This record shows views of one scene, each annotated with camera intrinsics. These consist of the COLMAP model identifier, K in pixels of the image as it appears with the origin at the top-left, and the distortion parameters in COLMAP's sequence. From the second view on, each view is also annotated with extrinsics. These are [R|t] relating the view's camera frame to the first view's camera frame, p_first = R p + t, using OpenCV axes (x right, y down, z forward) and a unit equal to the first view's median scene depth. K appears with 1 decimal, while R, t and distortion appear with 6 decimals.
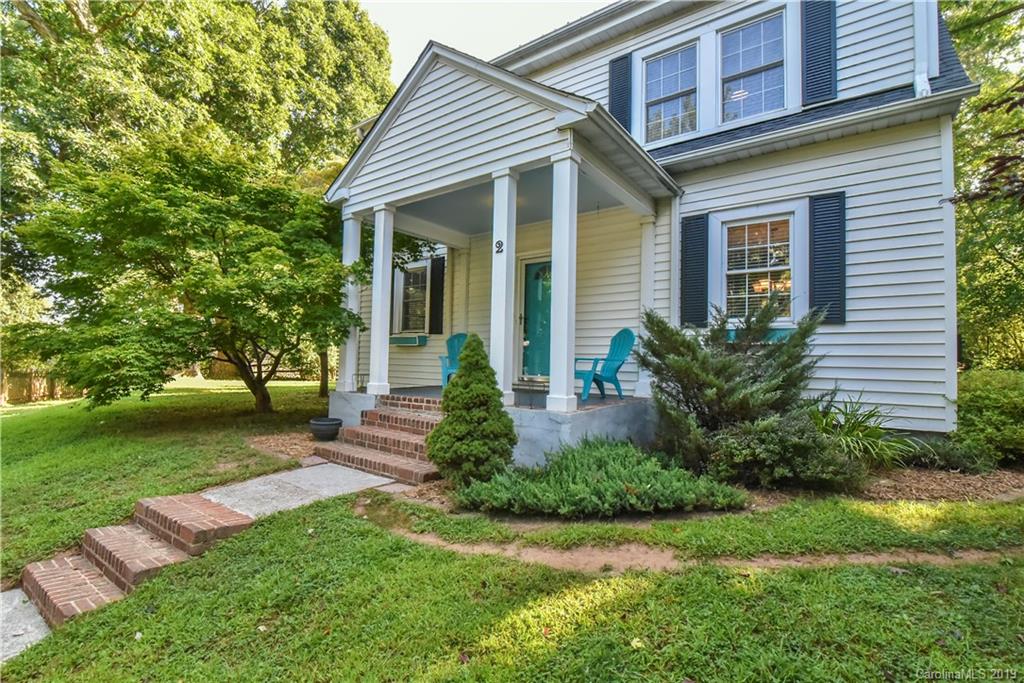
lens RADIAL K [[473.4, 0, 544.2], [0, 473.4, 344.9], [0, 0, 1]] dist [-0.019631, -0.000553]
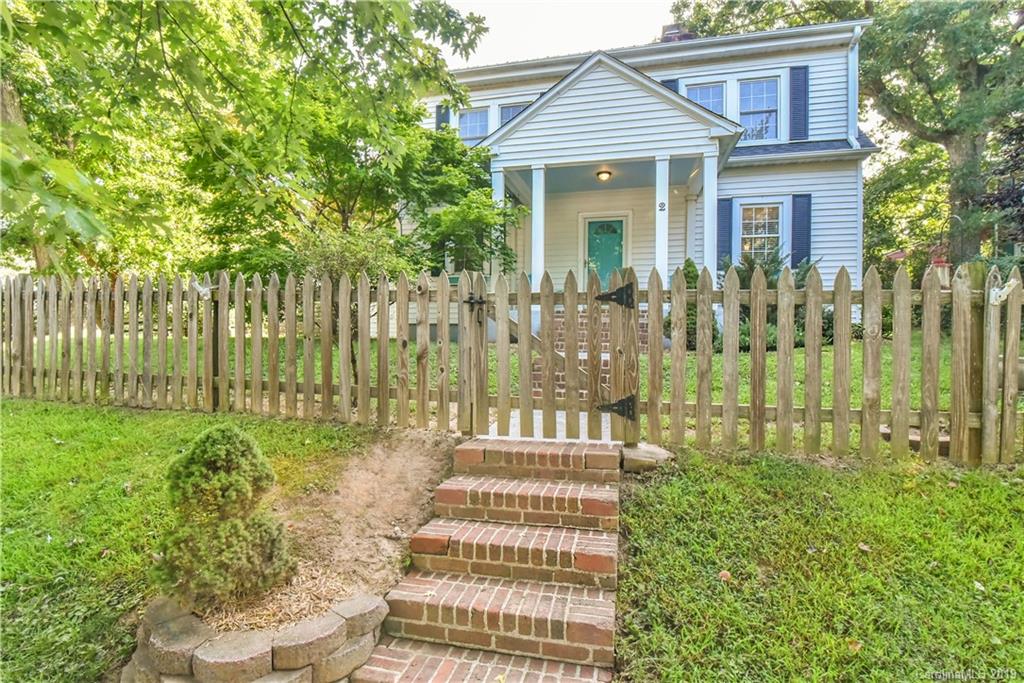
lens RADIAL K [[473.4, 0, 511.1], [0, 473.4, 348.5], [0, 0, 1]] dist [-0.019631, -0.000553]
pose [[0.921623, -0.022191, 0.387452, -1.053959], [-0.003099, 0.997911, 0.064527, 0.140941], [-0.388074, -0.060670, 0.919629, -0.223550]]
